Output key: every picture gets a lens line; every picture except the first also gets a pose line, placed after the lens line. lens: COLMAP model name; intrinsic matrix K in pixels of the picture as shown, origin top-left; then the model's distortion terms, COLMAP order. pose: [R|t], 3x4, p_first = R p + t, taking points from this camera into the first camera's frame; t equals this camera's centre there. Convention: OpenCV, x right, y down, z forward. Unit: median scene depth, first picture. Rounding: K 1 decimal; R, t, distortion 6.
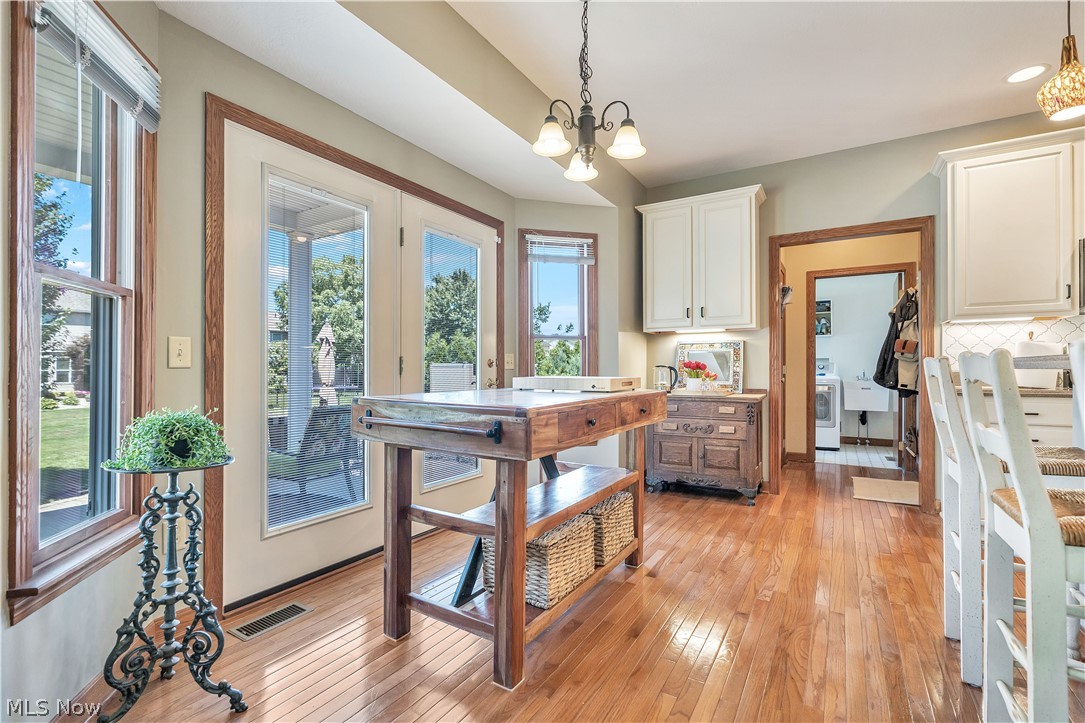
lens RADIAL K [[492.2, 0, 541.0], [0, 492.2, 363.9], [0, 0, 1]] dist [-0.004050, -0.000051]
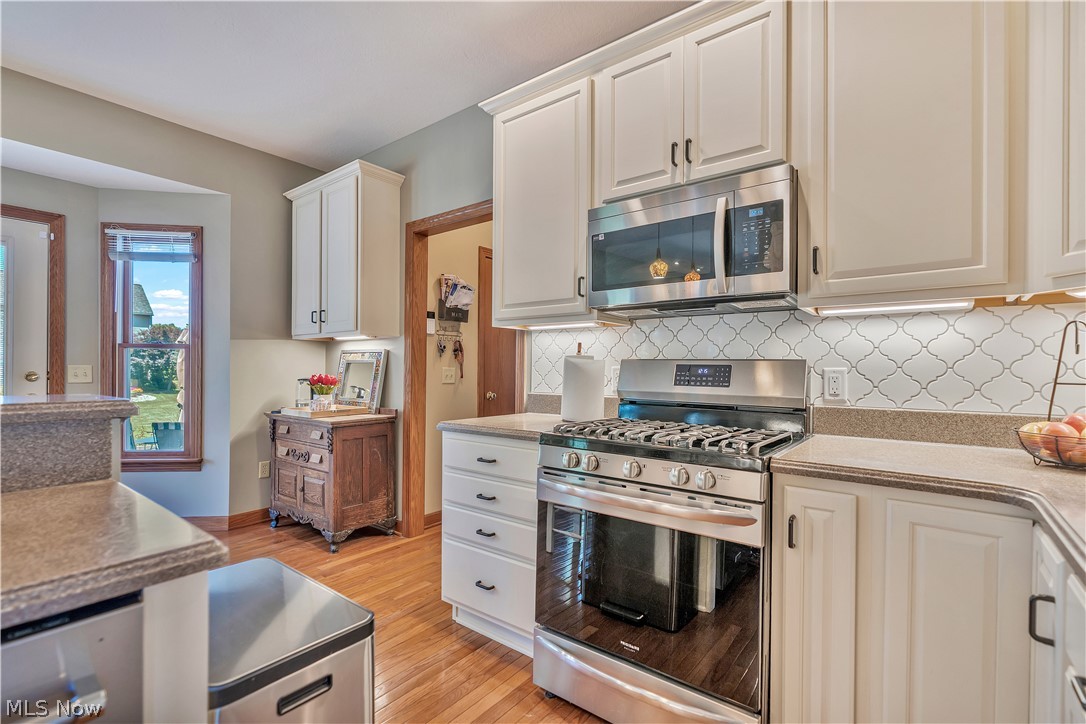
lens RADIAL K [[492.7, 0, 543.9], [0, 492.7, 364.7], [0, 0, 1]] dist [-0.004050, -0.000051]
pose [[0.993581, 0.003254, -0.113077, 0.824791], [-0.001751, 0.999909, 0.013392, -0.034945], [0.113110, -0.013108, 0.993496, 0.214194]]
